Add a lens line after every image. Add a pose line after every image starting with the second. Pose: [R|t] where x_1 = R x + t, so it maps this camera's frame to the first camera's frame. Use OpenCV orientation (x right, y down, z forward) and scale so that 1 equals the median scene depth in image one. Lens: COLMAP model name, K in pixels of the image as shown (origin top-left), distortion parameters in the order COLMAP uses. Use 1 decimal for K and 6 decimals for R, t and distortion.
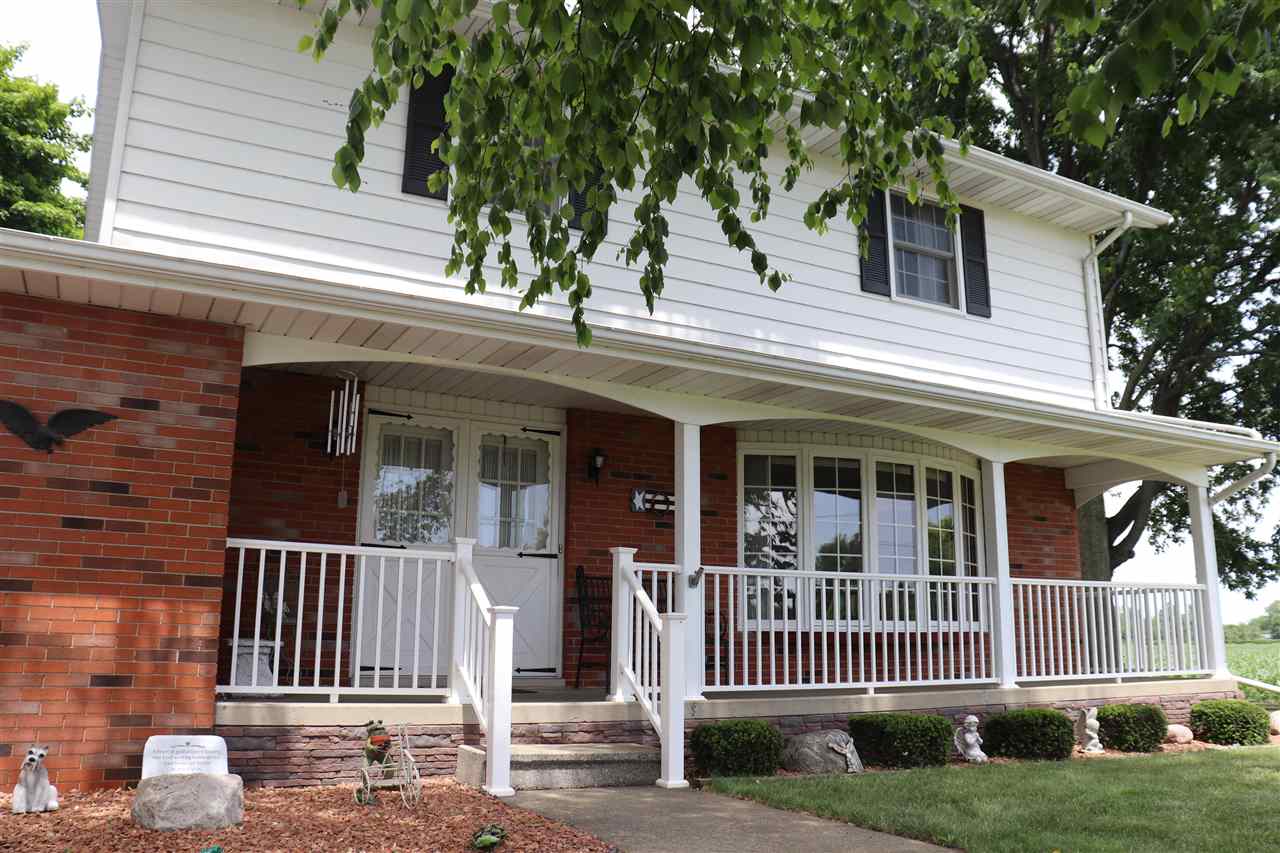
lens RADIAL K [[1057.5, 0, 620.7], [0, 1057.5, 424.8], [0, 0, 1]] dist [-0.109160, 0.137907]
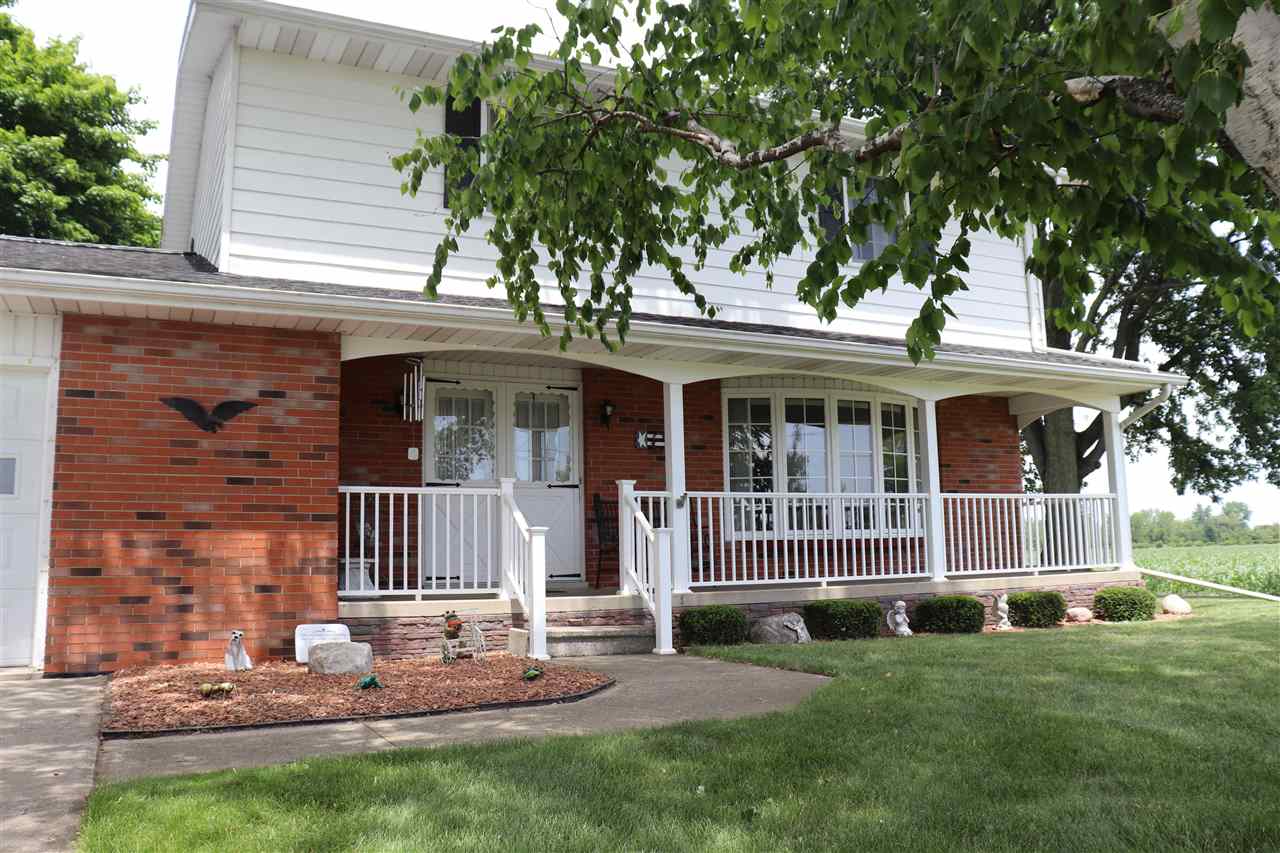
lens RADIAL K [[1072.8, 0, 640.0], [0, 1072.8, 426.5], [0, 0, 1]] dist [-0.003894, -0.003420]
pose [[0.999489, -0.030269, -0.010311, 0.034272], [0.031021, 0.996075, 0.082895, -0.059918], [0.007761, -0.083172, 0.996505, -0.325003]]
